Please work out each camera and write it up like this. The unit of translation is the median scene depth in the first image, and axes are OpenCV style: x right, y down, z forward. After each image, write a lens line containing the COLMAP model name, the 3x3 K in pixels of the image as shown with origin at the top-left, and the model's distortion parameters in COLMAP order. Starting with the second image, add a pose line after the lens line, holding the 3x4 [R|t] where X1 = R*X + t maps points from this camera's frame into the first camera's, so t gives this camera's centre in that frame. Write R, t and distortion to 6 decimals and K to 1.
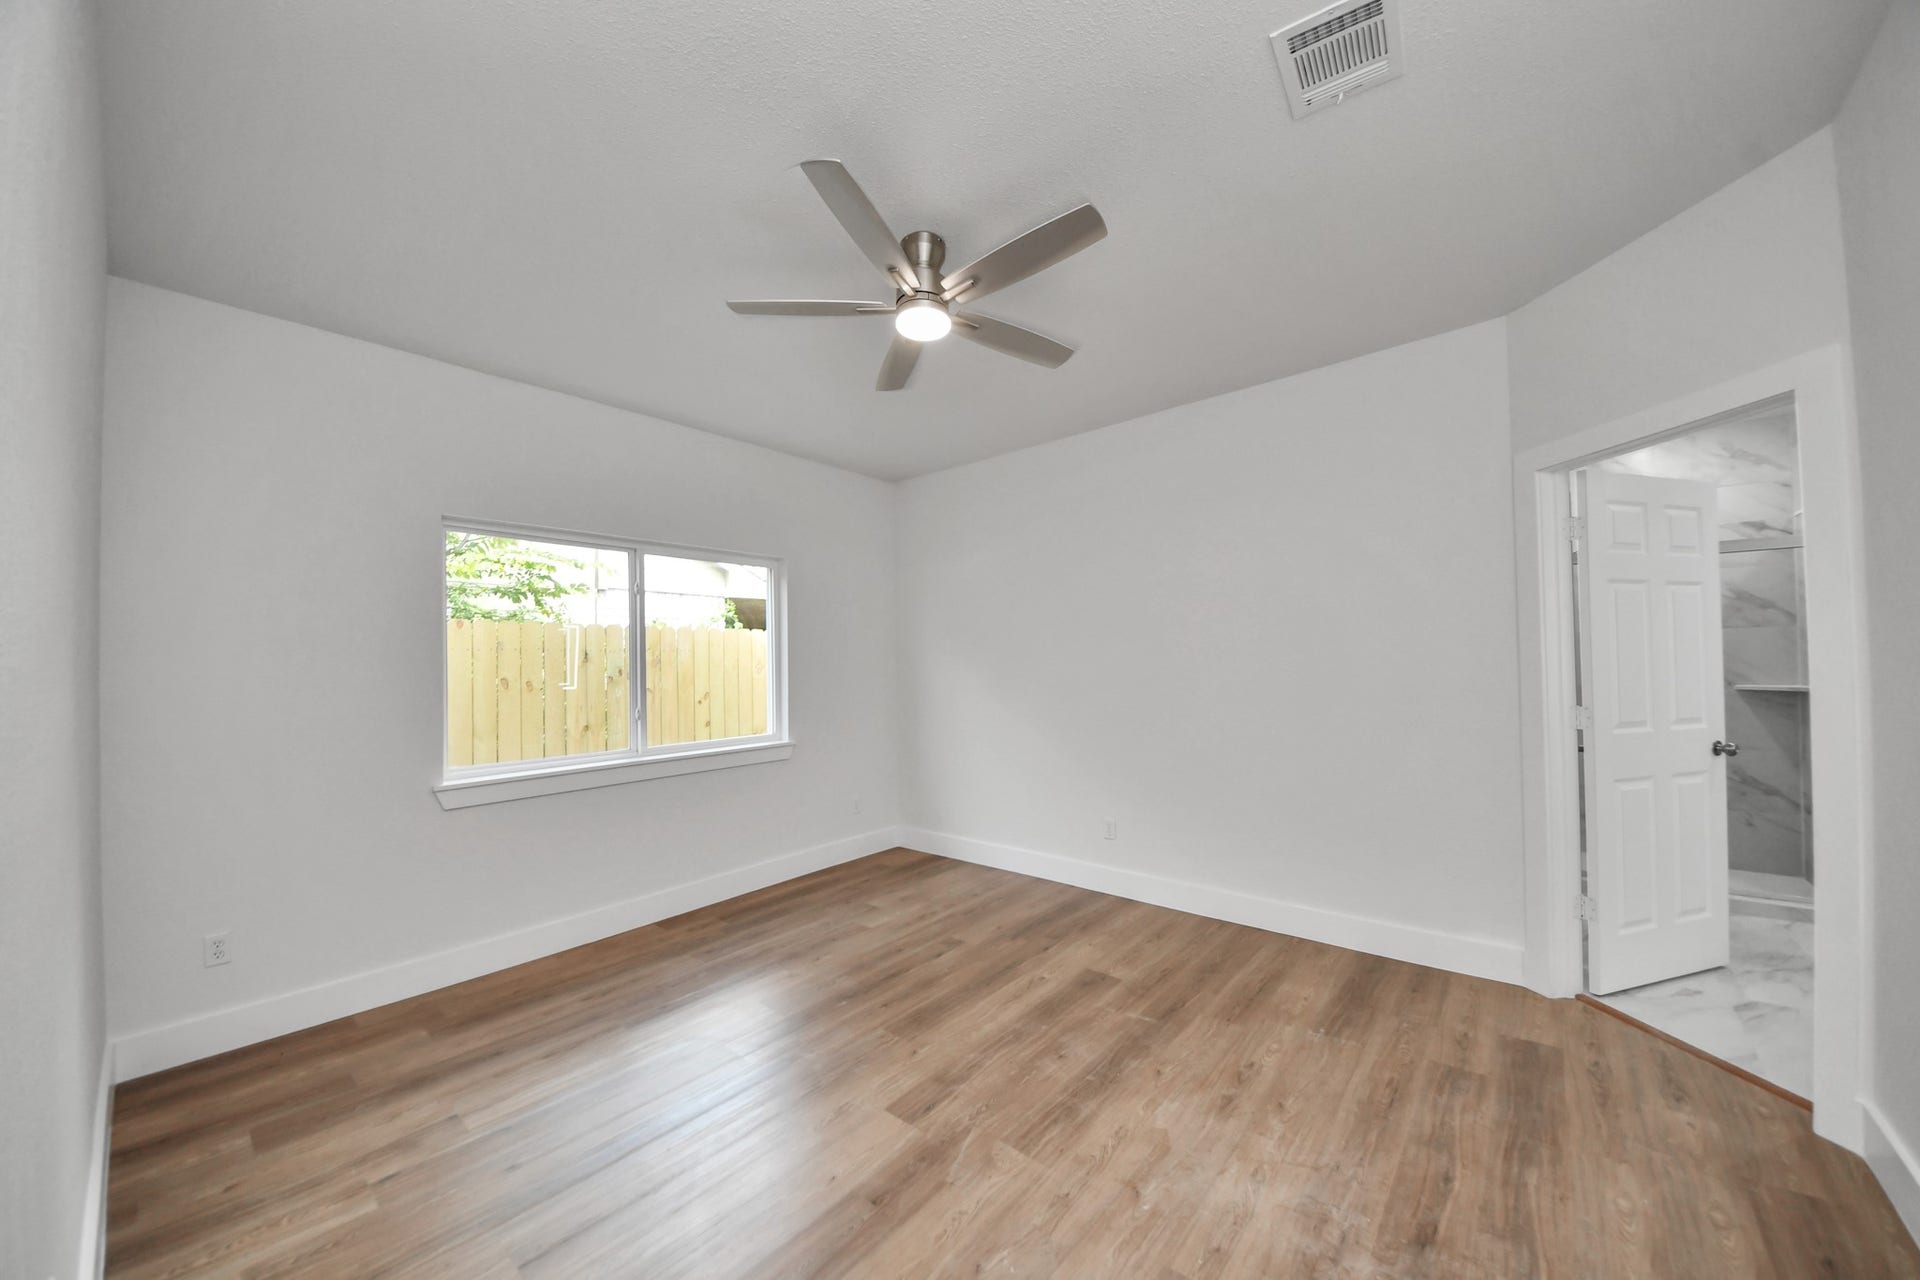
lens RADIAL K [[684.4, 0, 955.5], [0, 684.4, 657.6], [0, 0, 1]] dist [0.016904, -0.013977]
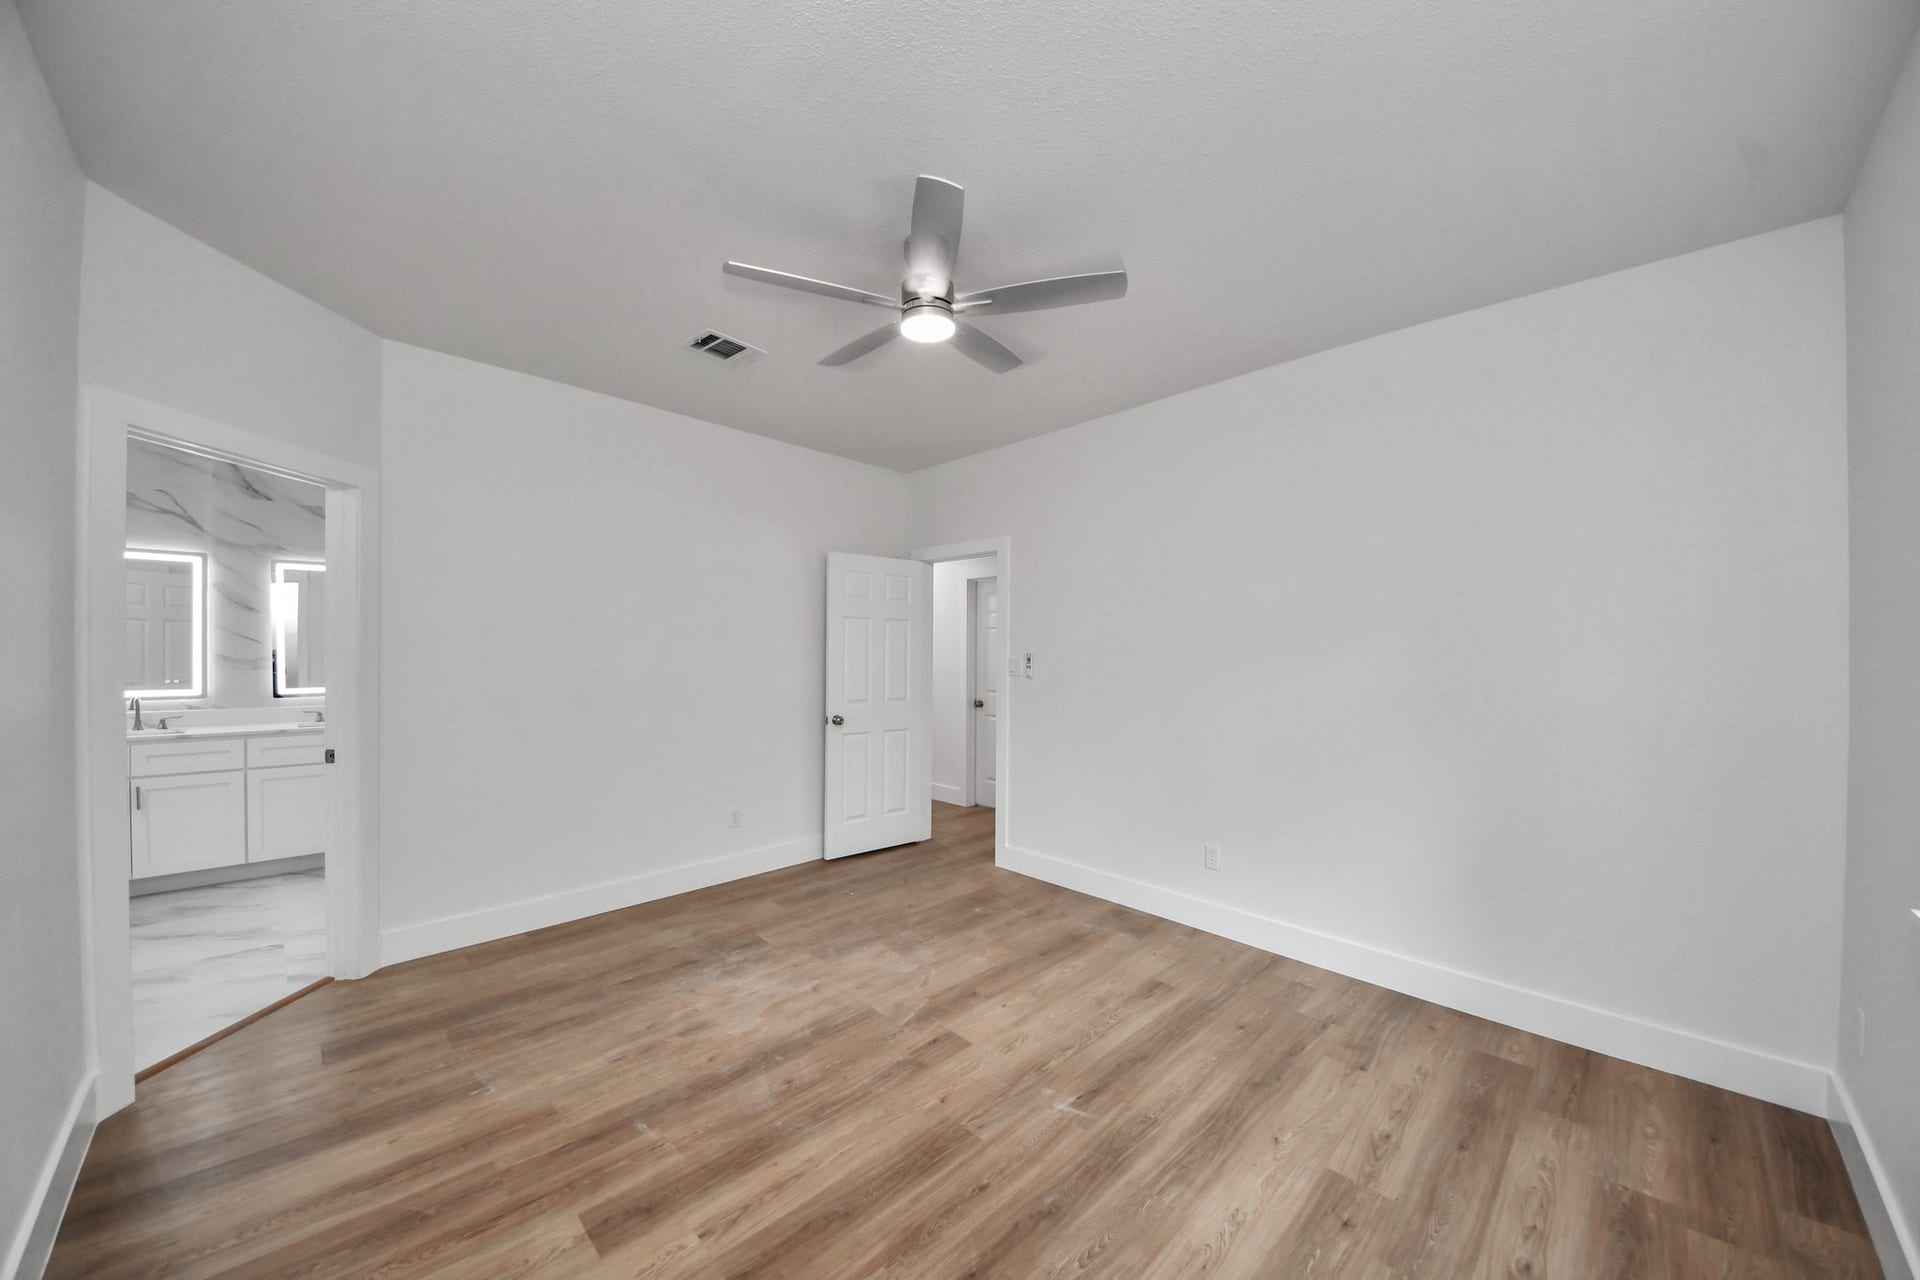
lens RADIAL K [[684.4, 0, 955.5], [0, 684.4, 657.6], [0, 0, 1]] dist [0.016904, -0.013977]
pose [[-0.996201, 0.013623, 0.086006, -0.174014], [0.012889, 0.999876, -0.009082, 0.008996], [-0.086119, -0.007939, -0.996253, 2.046319]]
